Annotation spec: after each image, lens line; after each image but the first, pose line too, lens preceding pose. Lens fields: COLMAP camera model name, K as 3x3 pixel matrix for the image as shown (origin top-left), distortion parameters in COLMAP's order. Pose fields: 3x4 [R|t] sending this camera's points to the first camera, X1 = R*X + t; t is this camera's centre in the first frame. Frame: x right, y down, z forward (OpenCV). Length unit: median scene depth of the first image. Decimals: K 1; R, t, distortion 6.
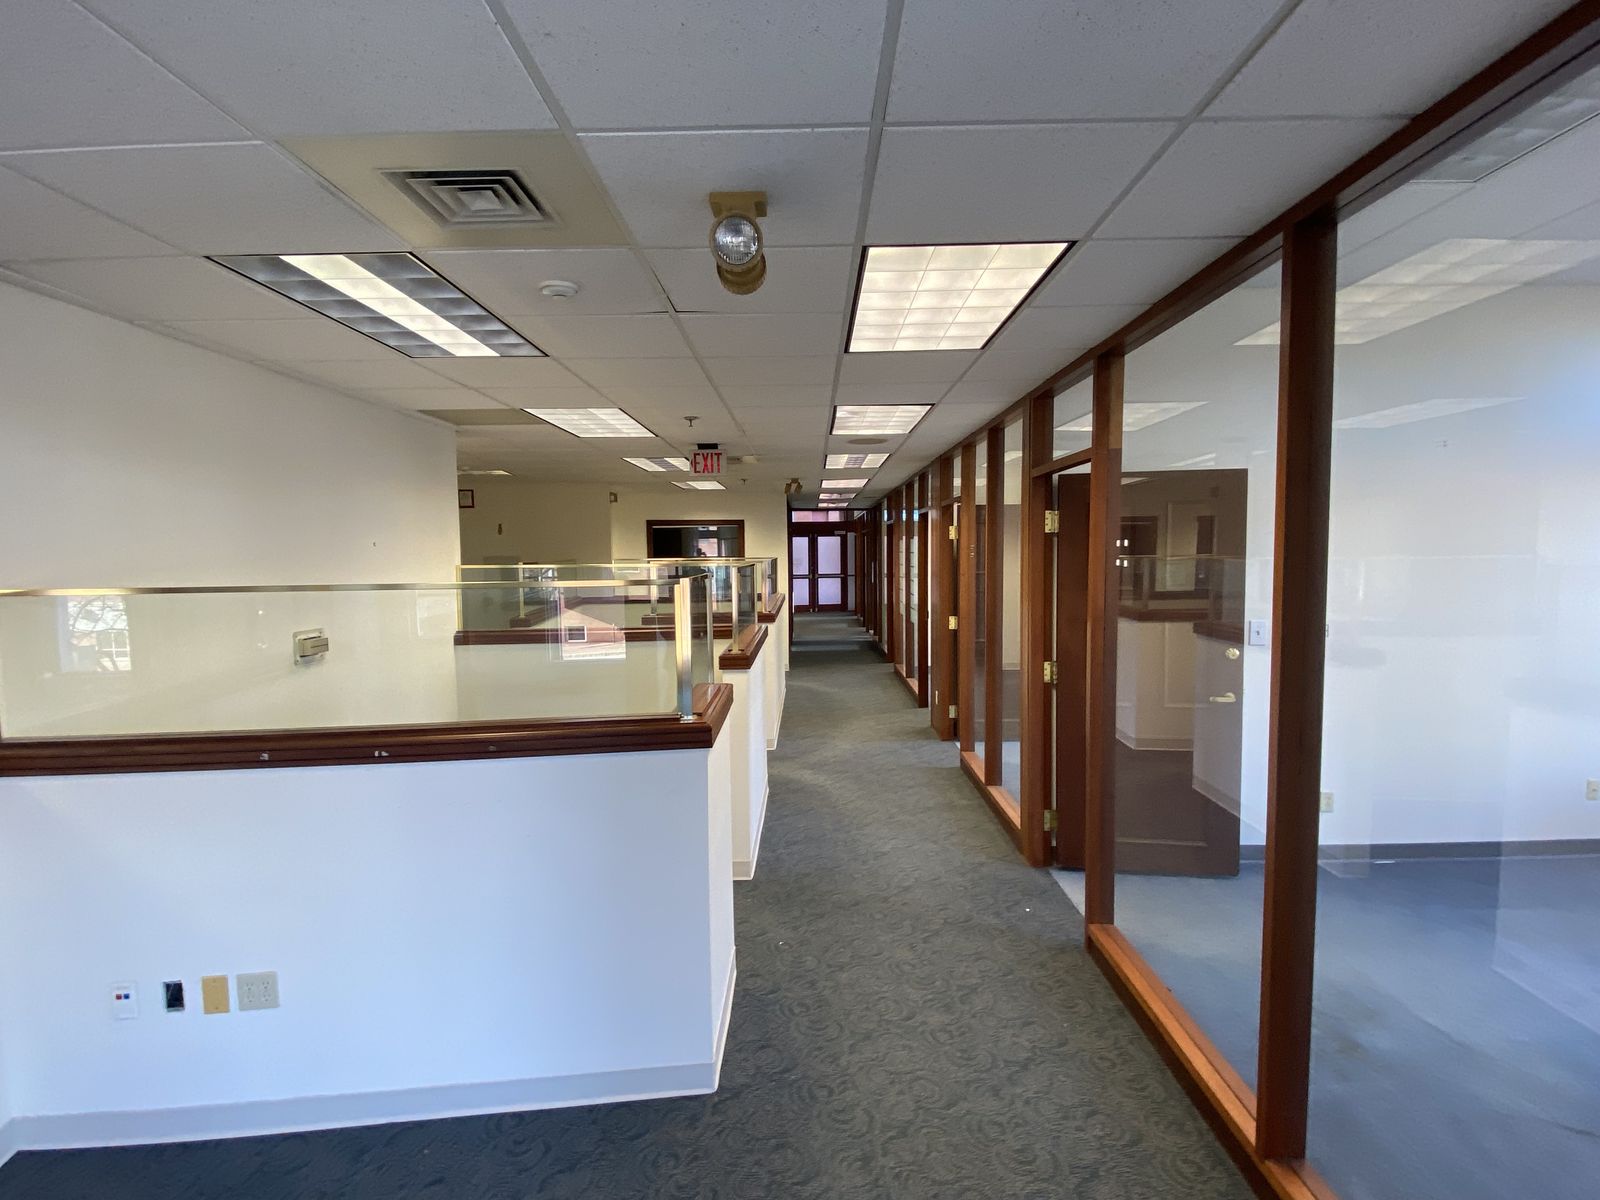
lens RADIAL K [[788.5, 0, 800.0], [0, 788.5, 600.0], [0, 0, 1]] dist [0.000089, 0.000003]
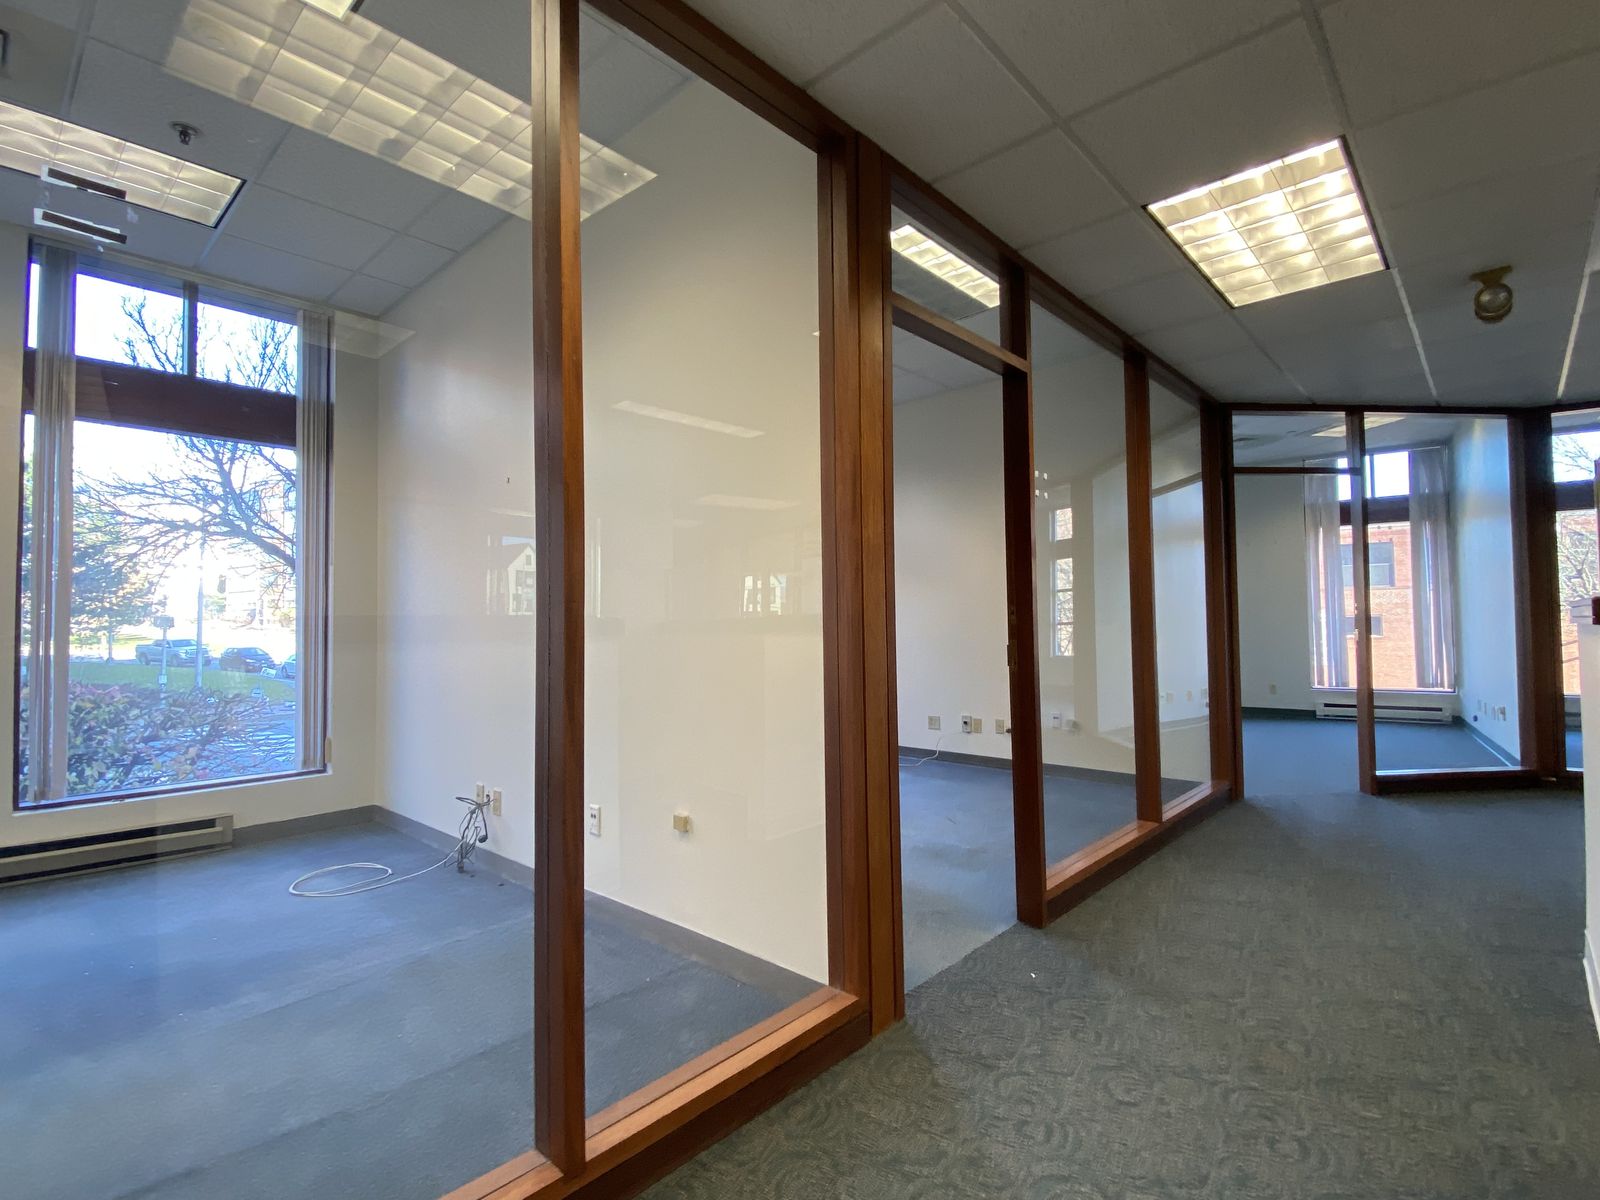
lens RADIAL K [[773.2, 0, 800.0], [0, 773.2, 600.0], [0, 0, 1]] dist [0.023739, -0.021885]
pose [[-0.745198, 0.048693, 0.665063, -0.021827], [0.070343, 0.997506, 0.005785, 0.055432], [-0.663122, 0.051093, -0.746765, 1.614300]]
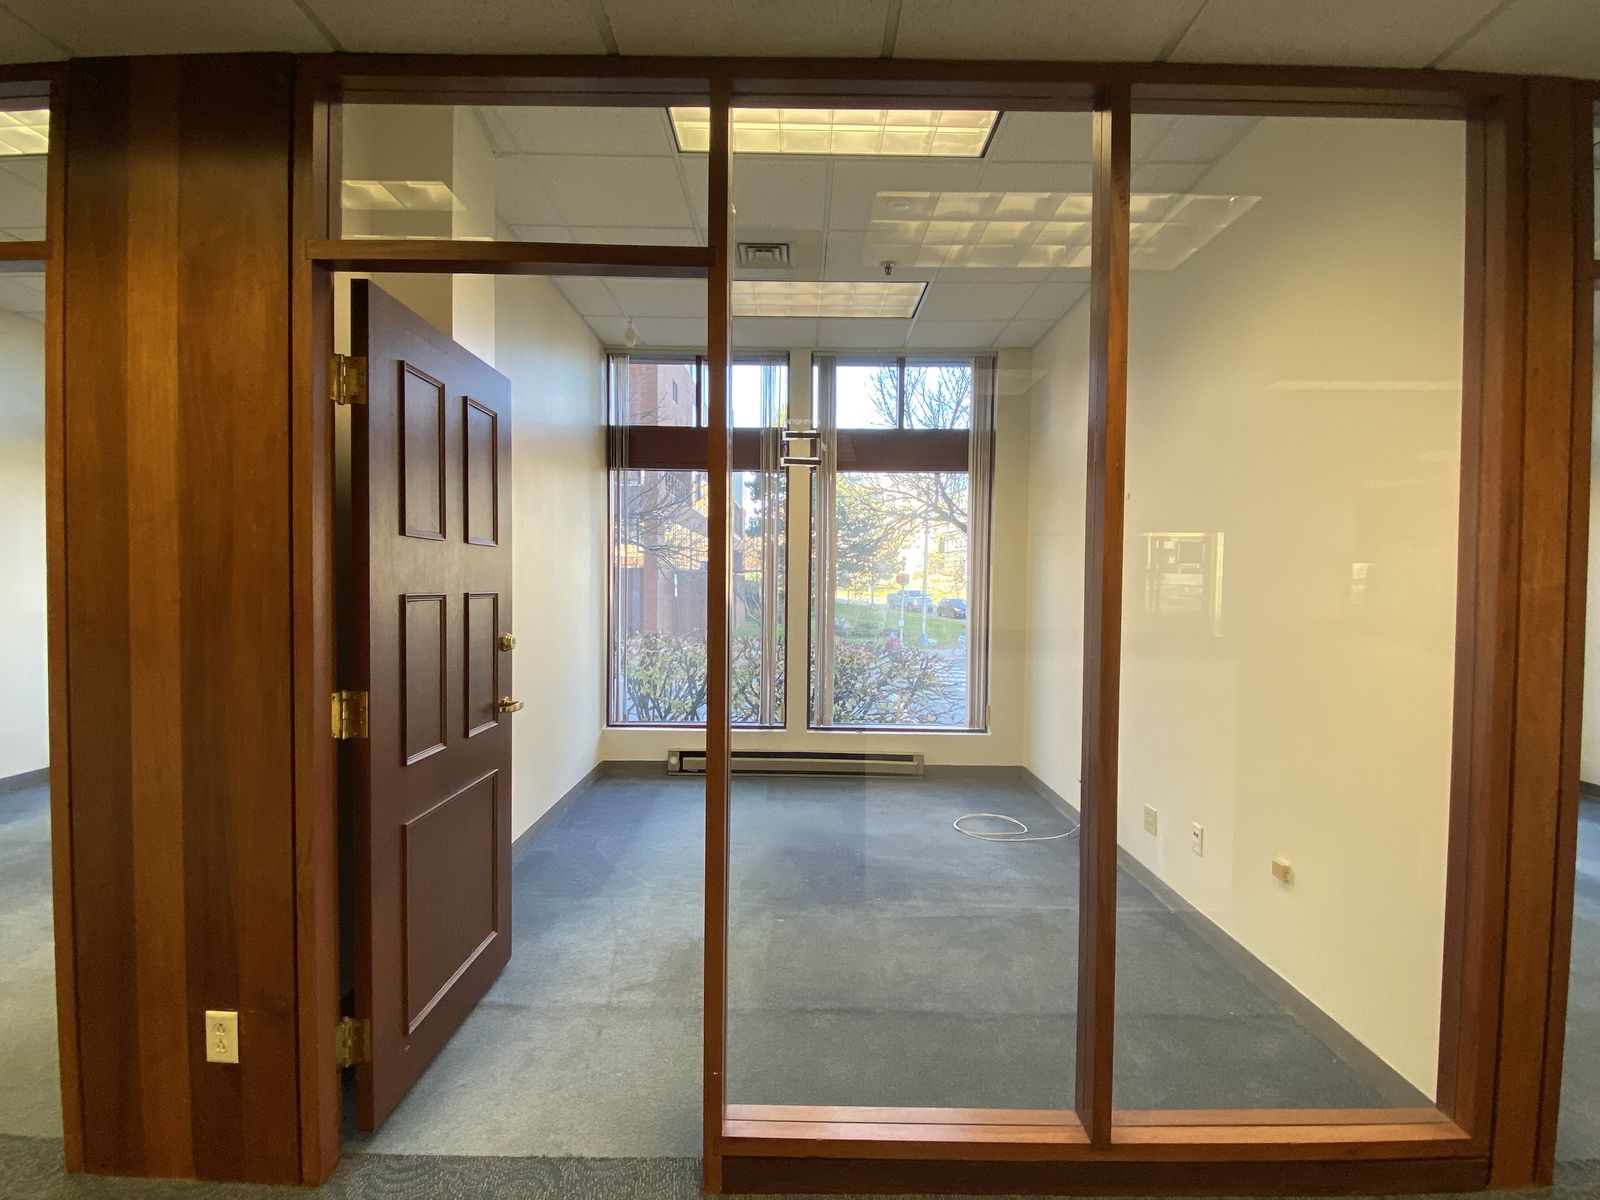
lens RADIAL K [[773.2, 0, 800.0], [0, 773.2, 600.0], [0, 0, 1]] dist [0.023739, -0.021885]
pose [[-0.020612, -0.007696, 0.999758, -0.077619], [0.053786, 0.998514, 0.008796, 0.022122], [-0.998340, 0.053954, -0.020167, 1.600275]]
